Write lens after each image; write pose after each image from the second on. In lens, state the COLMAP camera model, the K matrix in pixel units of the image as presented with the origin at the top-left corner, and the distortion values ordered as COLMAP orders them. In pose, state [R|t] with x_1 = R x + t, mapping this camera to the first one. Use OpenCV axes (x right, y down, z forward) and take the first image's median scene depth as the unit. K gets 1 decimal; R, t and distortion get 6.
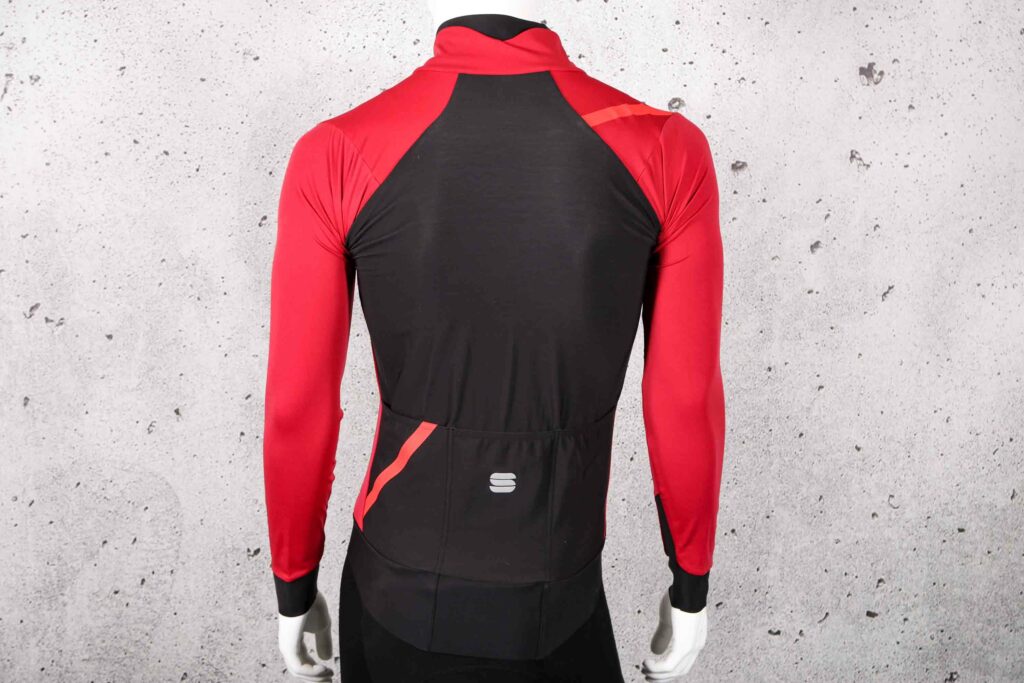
lens RADIAL K [[2582.4, 0, 511.6], [0, 2582.4, 345.1], [0, 0, 1]] dist [0.186014, 0.000000]
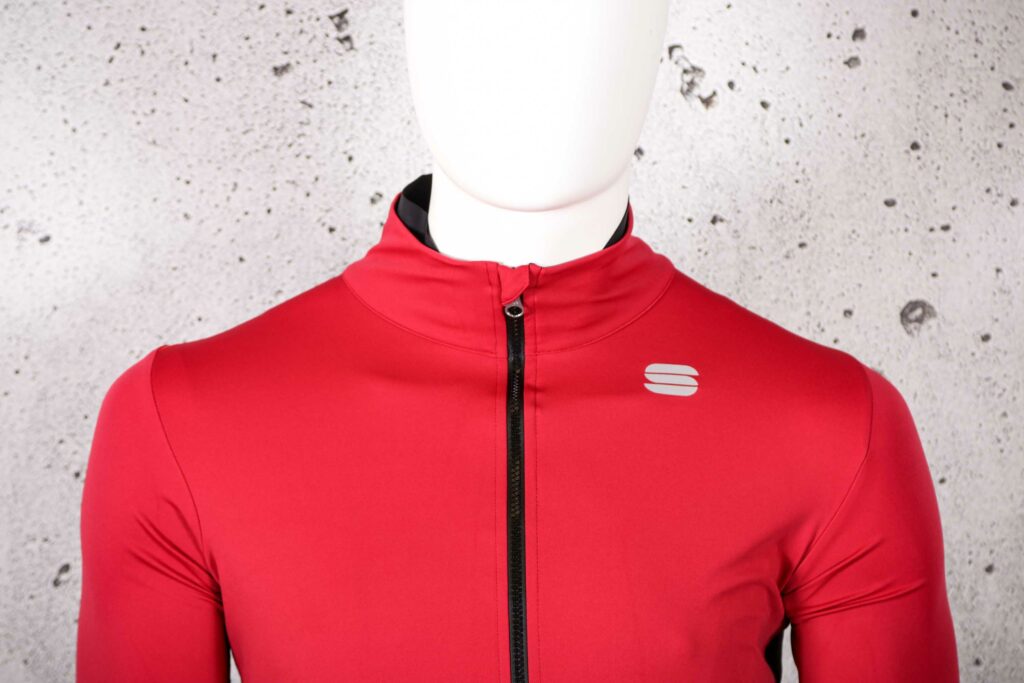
lens RADIAL K [[4800.5, 0, 516.3], [0, 4800.5, 347.7], [0, 0, 1]] dist [0.680884, 0.000000]
pose [[0.999736, -0.021986, -0.006680, -0.005064], [0.021281, 0.995556, -0.091733, -0.005905], [0.008667, 0.091566, 0.995761, 0.104673]]
